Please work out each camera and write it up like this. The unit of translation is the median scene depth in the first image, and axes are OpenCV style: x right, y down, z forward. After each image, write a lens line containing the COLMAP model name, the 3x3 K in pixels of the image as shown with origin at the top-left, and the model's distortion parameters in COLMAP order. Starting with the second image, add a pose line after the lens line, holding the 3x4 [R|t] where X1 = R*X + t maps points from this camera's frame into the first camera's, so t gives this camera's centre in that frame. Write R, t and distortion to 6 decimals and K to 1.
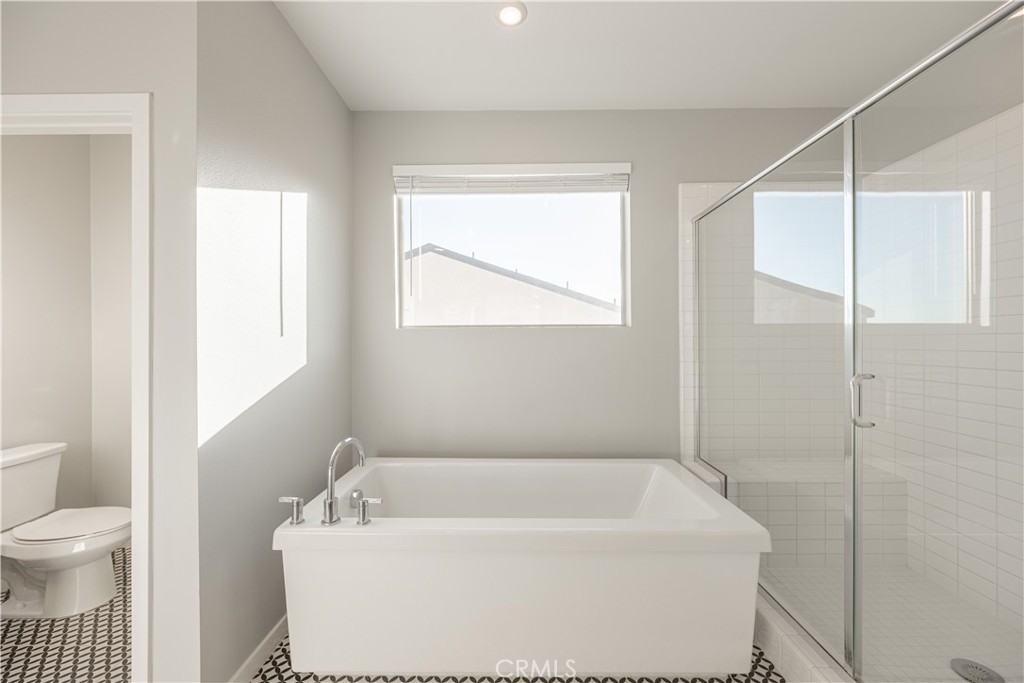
lens RADIAL K [[406.9, 0, 512.0], [0, 406.9, 341.5], [0, 0, 1]] dist [-0.001849, -0.000080]
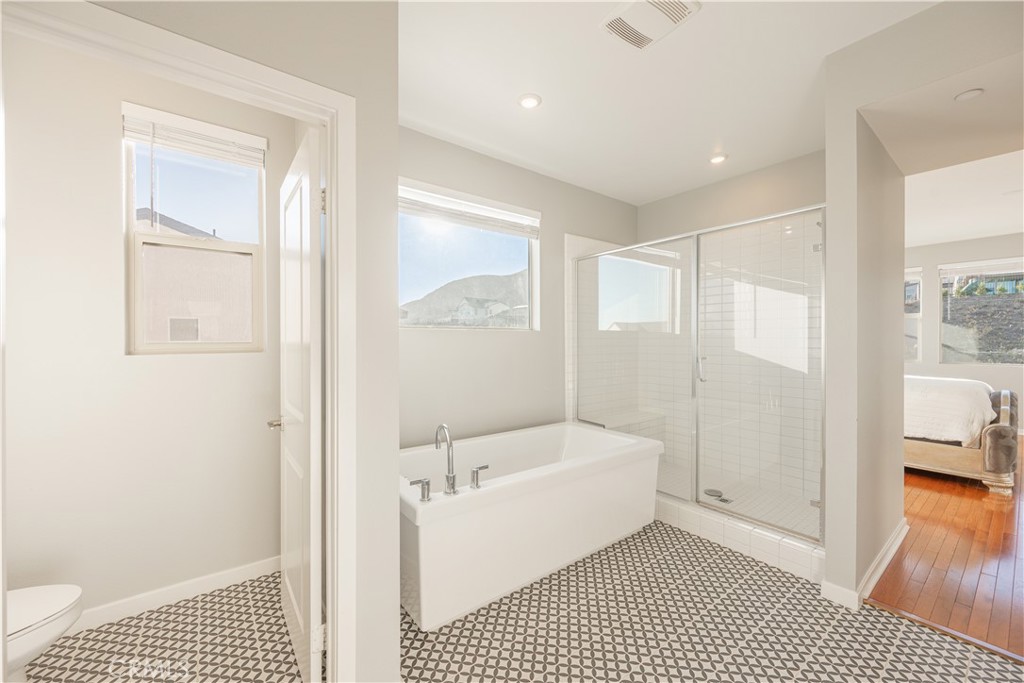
lens RADIAL K [[392.8, 0, 512.0], [0, 392.8, 341.5], [0, 0, 1]] dist [0.000558, -0.000015]
pose [[0.789666, 0.008759, 0.613475, -0.630426], [-0.011428, 0.999935, 0.000434, 0.003022], [-0.613431, -0.007353, 0.789714, -0.002535]]
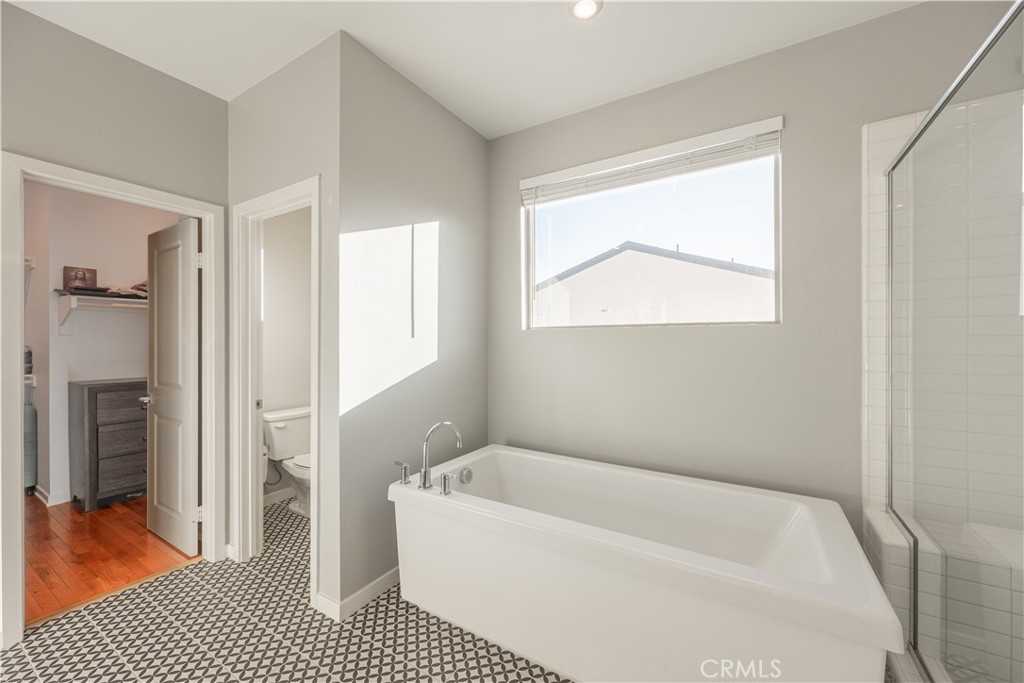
lens RADIAL K [[410.3, 0, 506.4], [0, 410.3, 343.8], [0, 0, 1]] dist [-0.000190, -0.000205]
pose [[0.849757, 0.005929, -0.527142, 0.267682], [-0.002548, 0.999971, 0.007140, -0.002613], [0.527169, -0.004724, 0.849747, 0.044331]]
